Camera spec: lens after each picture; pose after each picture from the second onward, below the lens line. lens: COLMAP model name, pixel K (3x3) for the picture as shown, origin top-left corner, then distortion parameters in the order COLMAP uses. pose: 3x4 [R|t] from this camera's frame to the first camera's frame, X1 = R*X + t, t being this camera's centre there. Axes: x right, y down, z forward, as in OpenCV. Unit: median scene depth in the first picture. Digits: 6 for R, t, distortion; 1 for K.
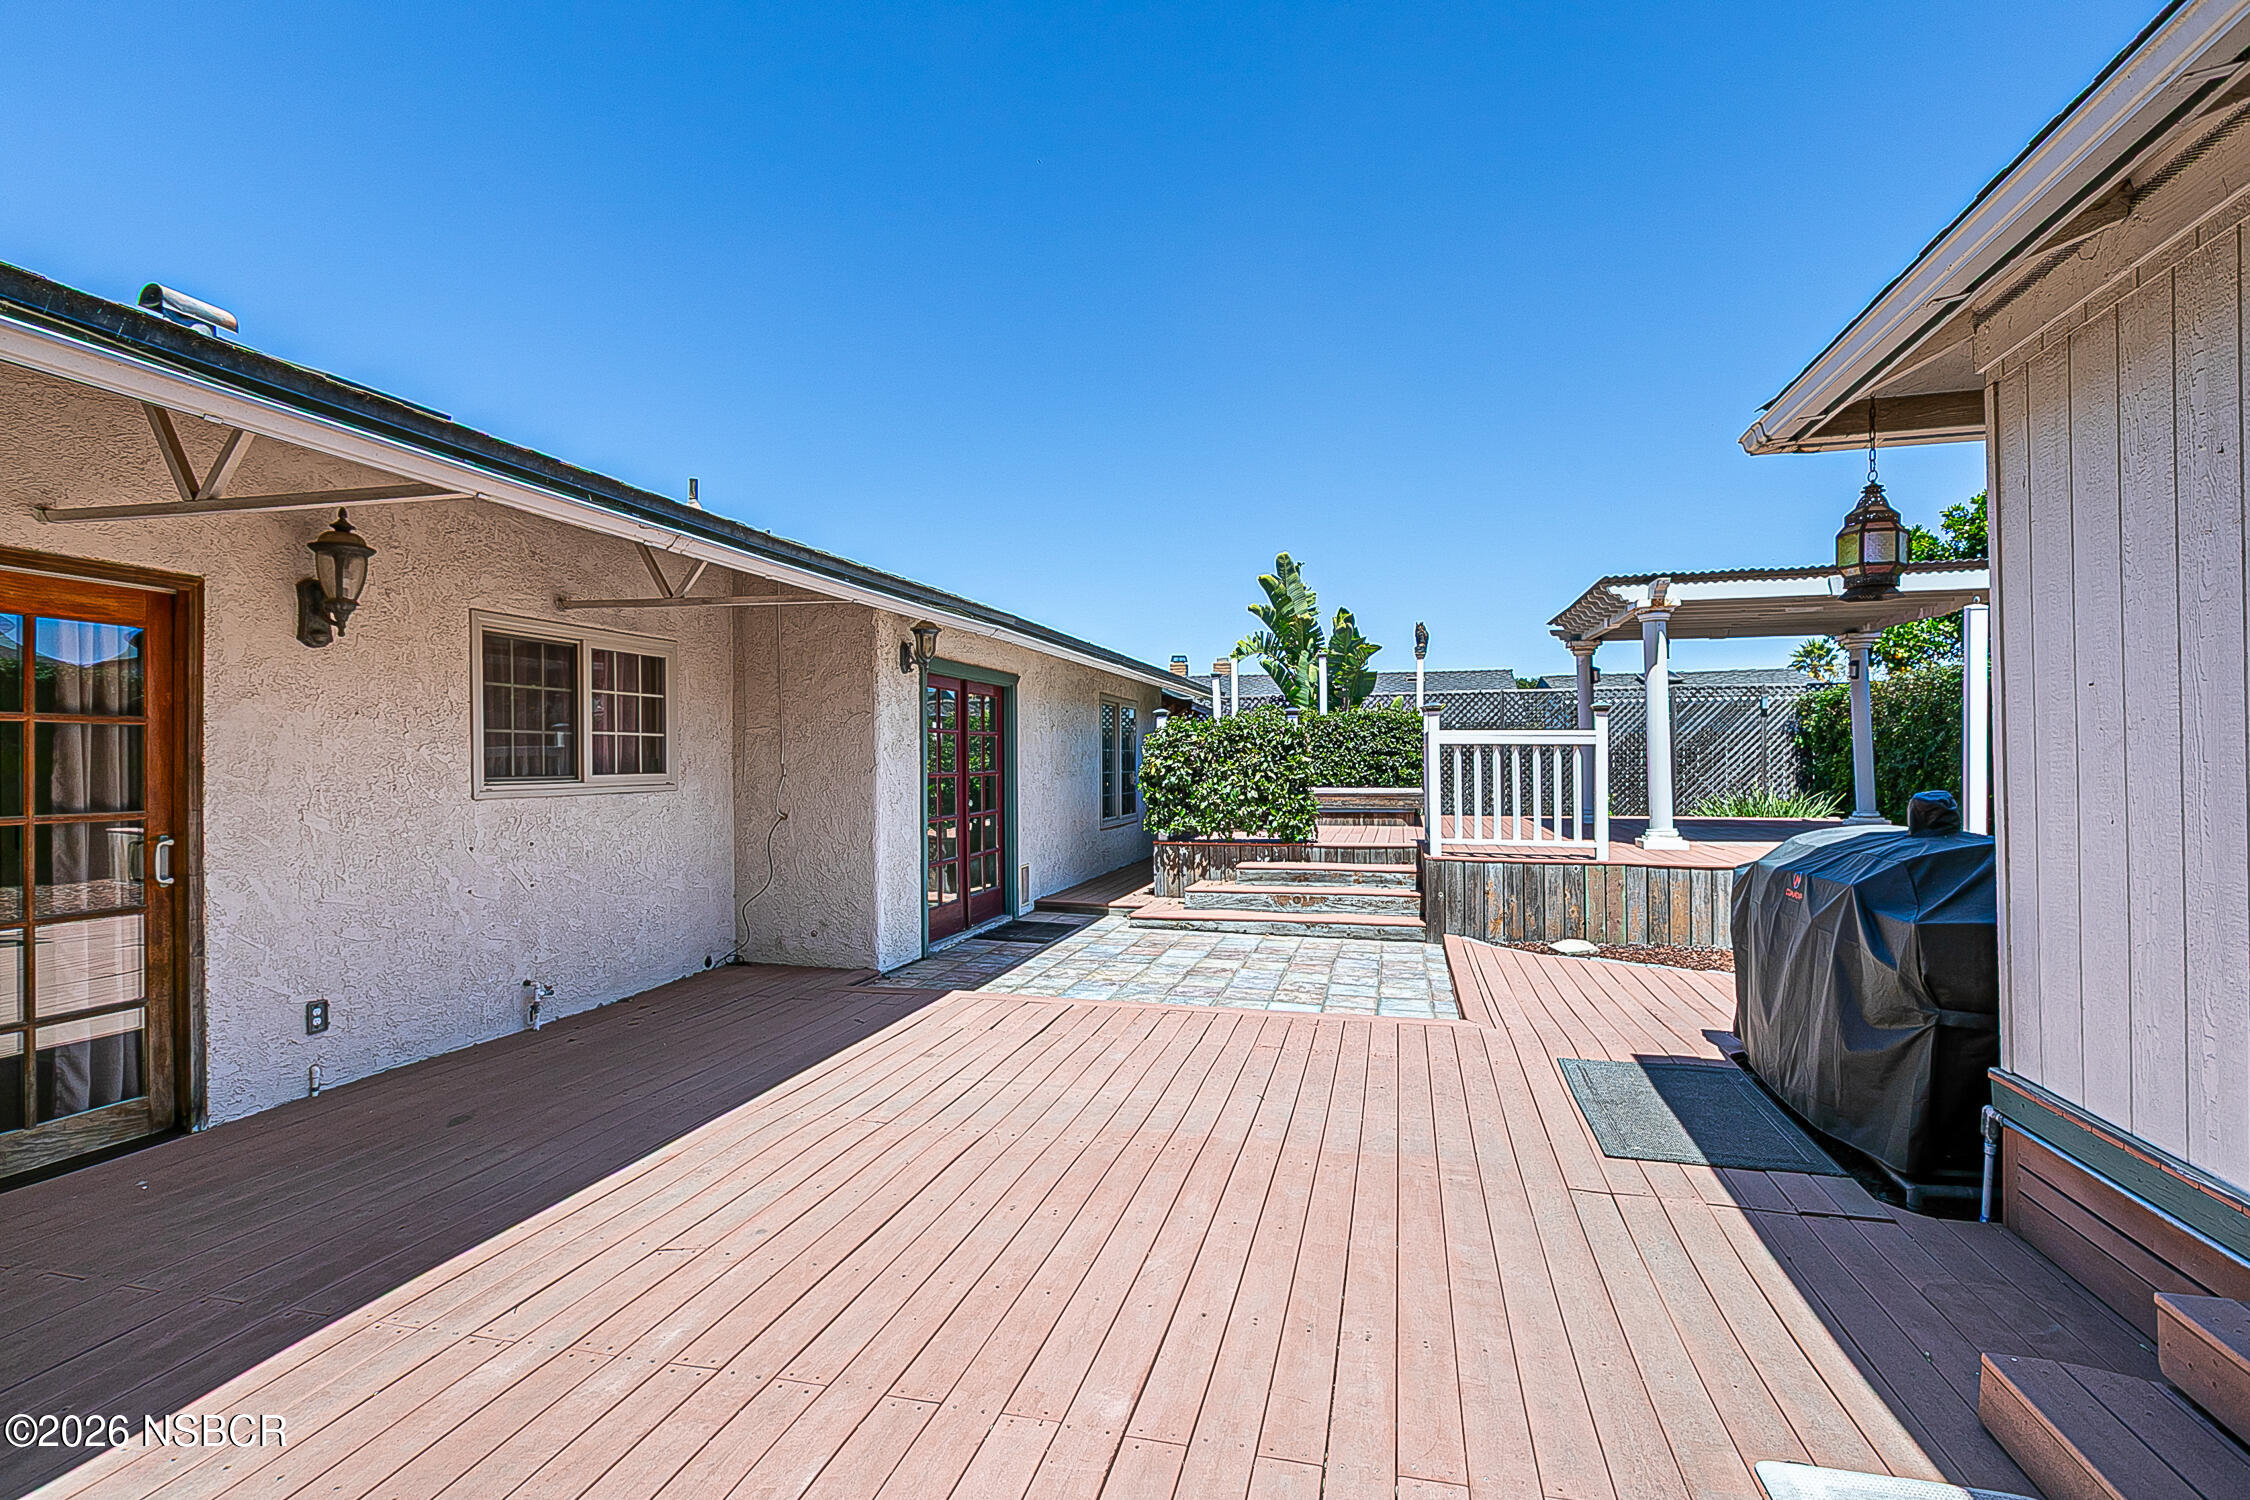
lens RADIAL K [[1081.2, 0, 1121.2], [0, 1081.2, 759.4], [0, 0, 1]] dist [-0.009201, 0.002243]
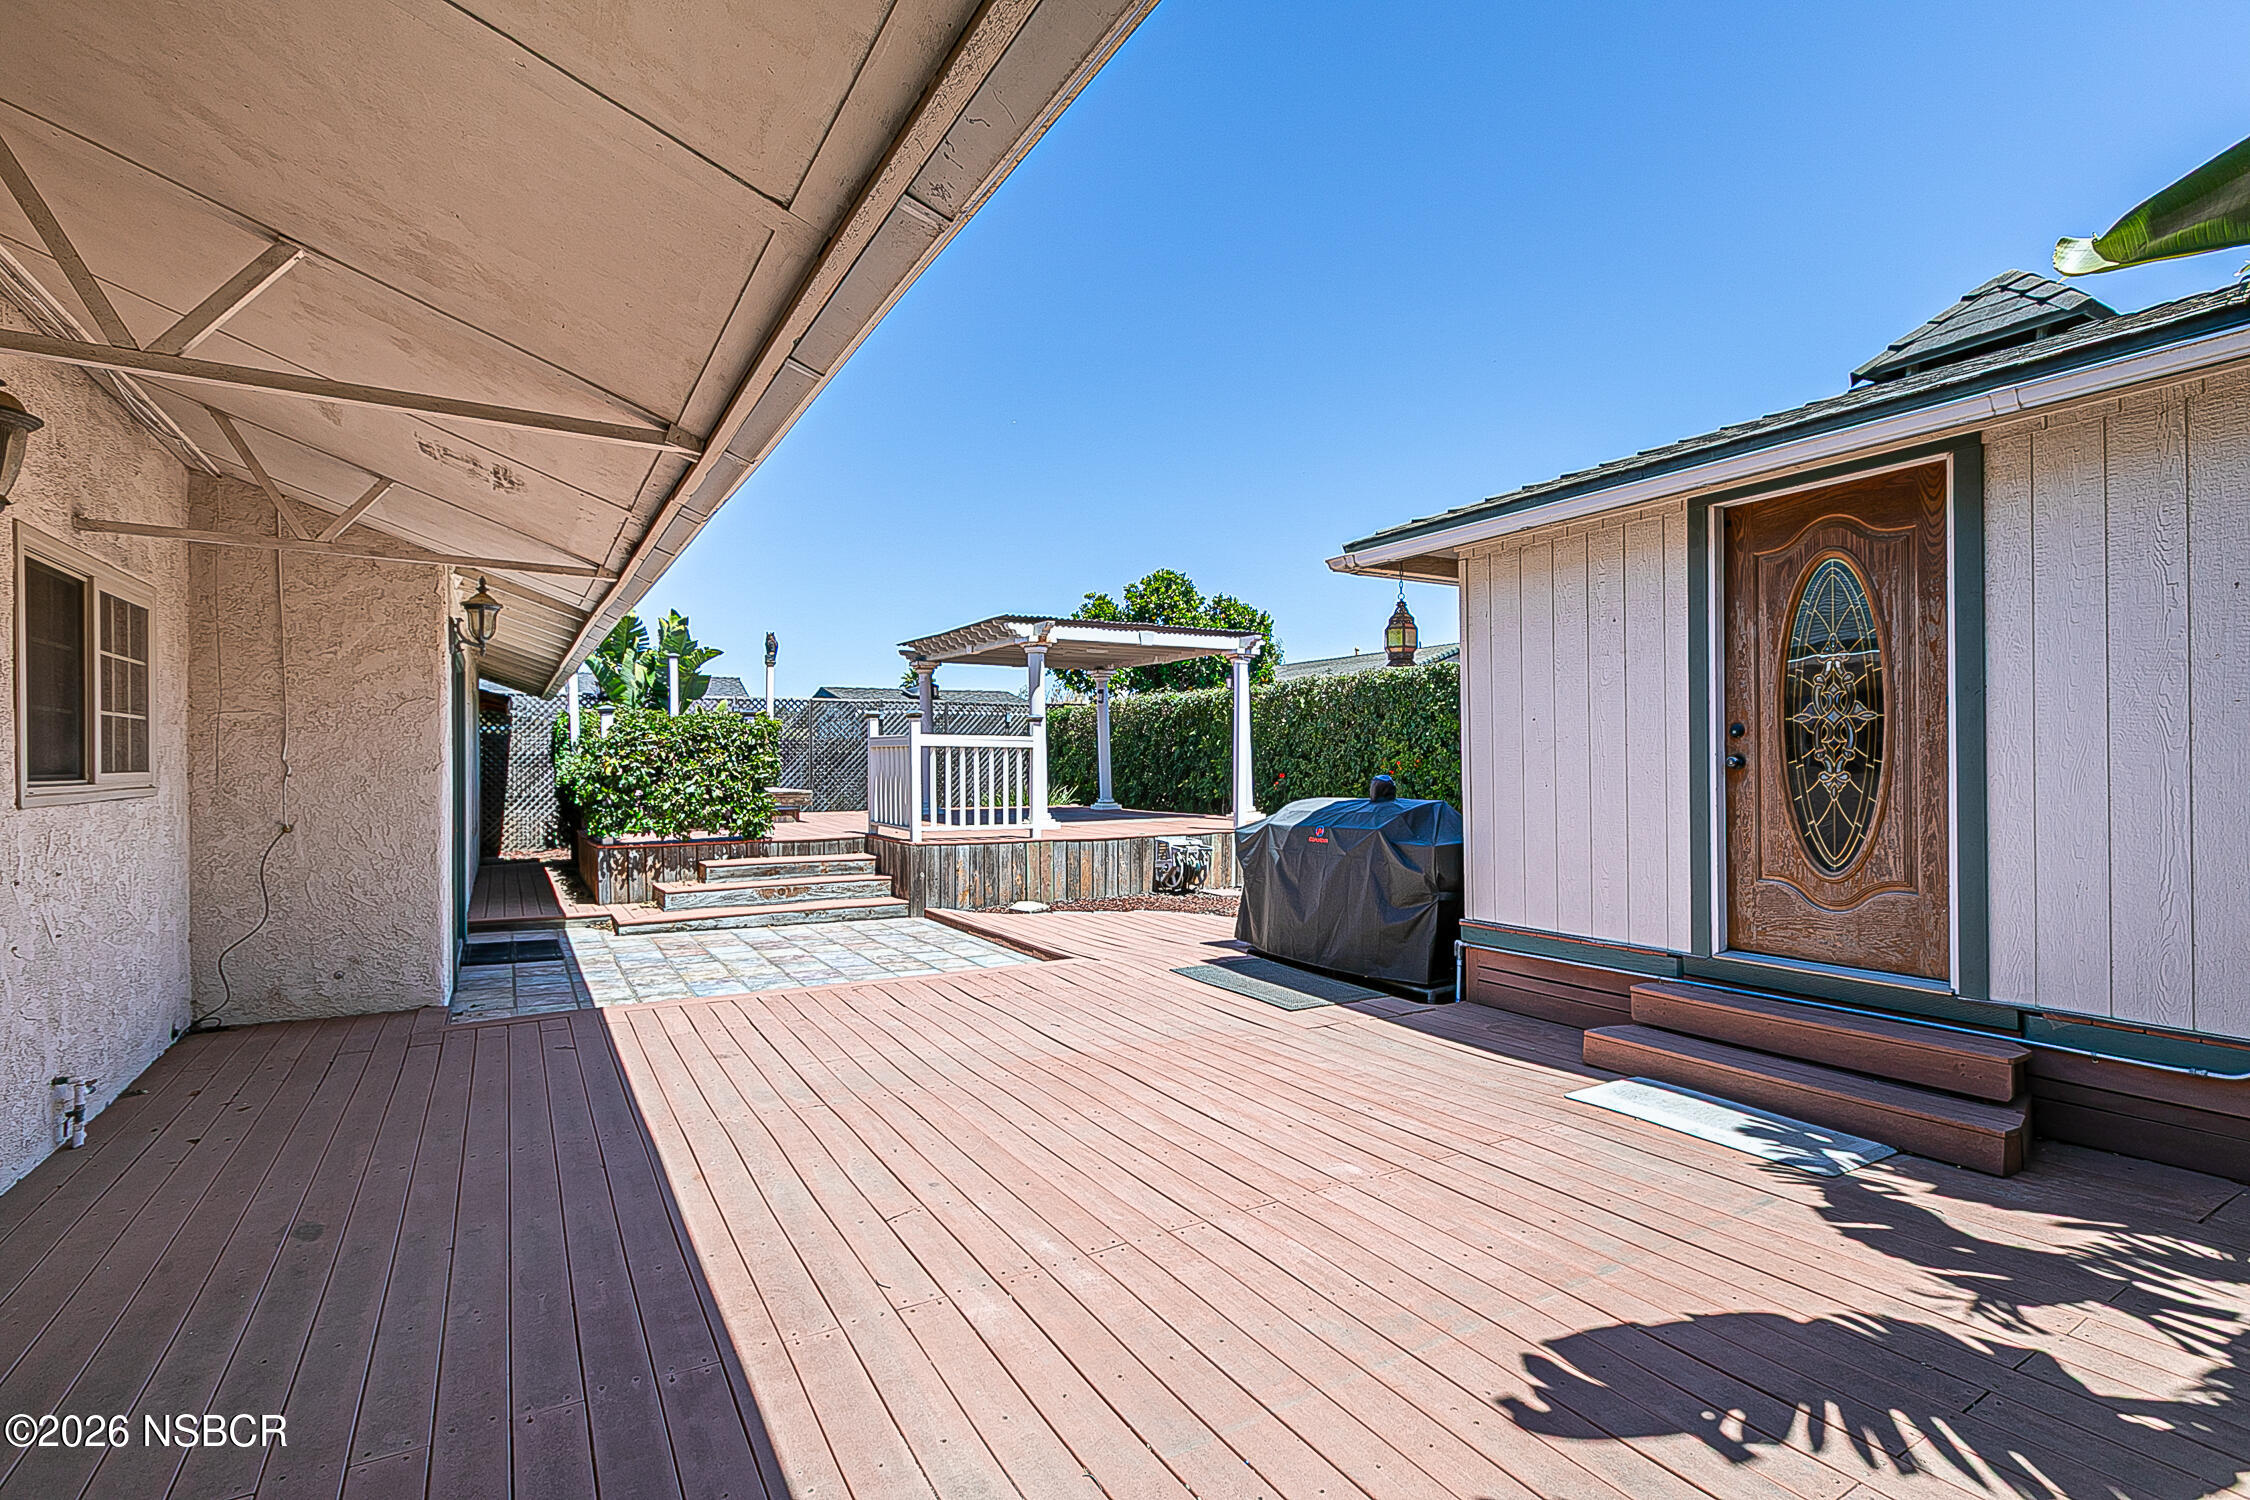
lens RADIAL K [[1045.3, 0, 1121.3], [0, 1045.3, 755.1], [0, 0, 1]] dist [-0.004517, -0.000193]
pose [[0.708760, 0.006865, 0.705417, -0.337430], [-0.000644, 0.999959, -0.009084, 0.005702], [-0.705450, 0.005984, 0.708735, 0.043297]]
